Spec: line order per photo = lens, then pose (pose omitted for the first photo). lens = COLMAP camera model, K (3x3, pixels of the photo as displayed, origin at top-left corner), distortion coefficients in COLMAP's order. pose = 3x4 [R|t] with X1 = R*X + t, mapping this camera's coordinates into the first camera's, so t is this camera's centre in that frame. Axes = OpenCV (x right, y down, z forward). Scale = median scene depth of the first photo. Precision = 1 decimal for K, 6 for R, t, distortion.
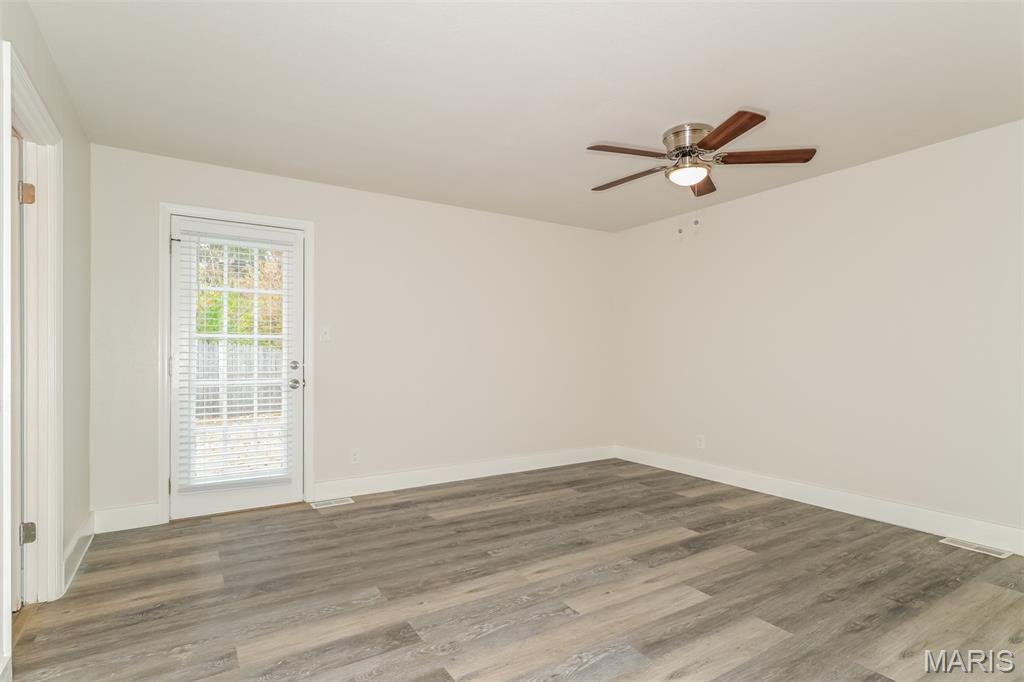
lens RADIAL K [[516.2, 0, 518.2], [0, 516.2, 342.2], [0, 0, 1]] dist [-0.001502, -0.000257]
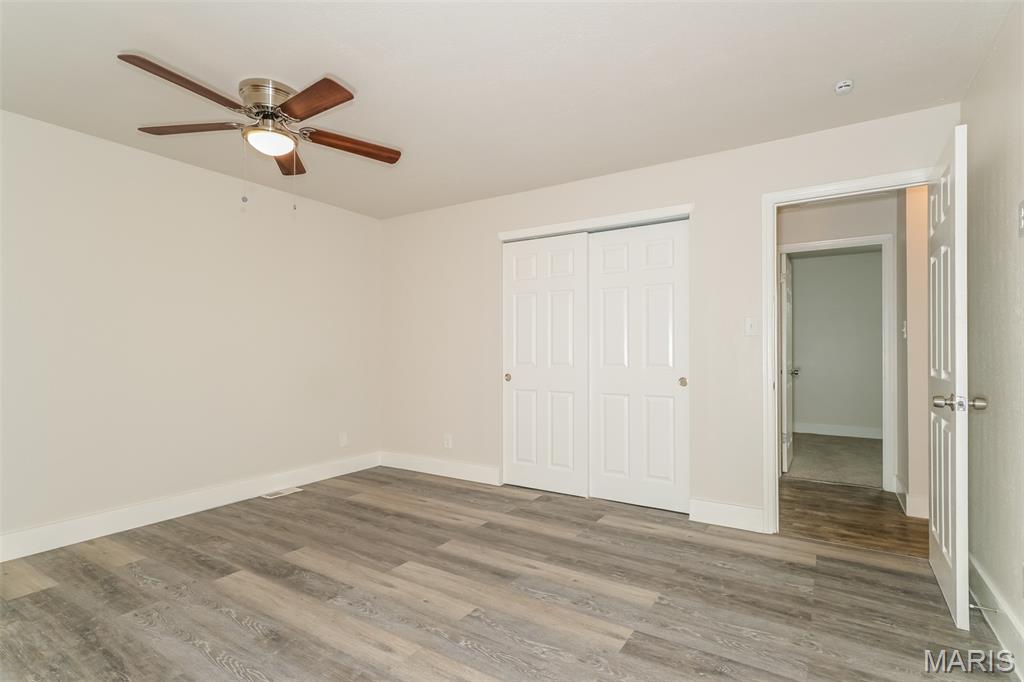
lens RADIAL K [[516.2, 0, 514.5], [0, 516.2, 346.9], [0, 0, 1]] dist [-0.001502, -0.000257]
pose [[-0.410292, -0.000192, 0.911954, -0.641435], [-0.013747, 0.999888, -0.005974, 0.008306], [-0.911851, -0.014988, -0.410248, 1.028948]]
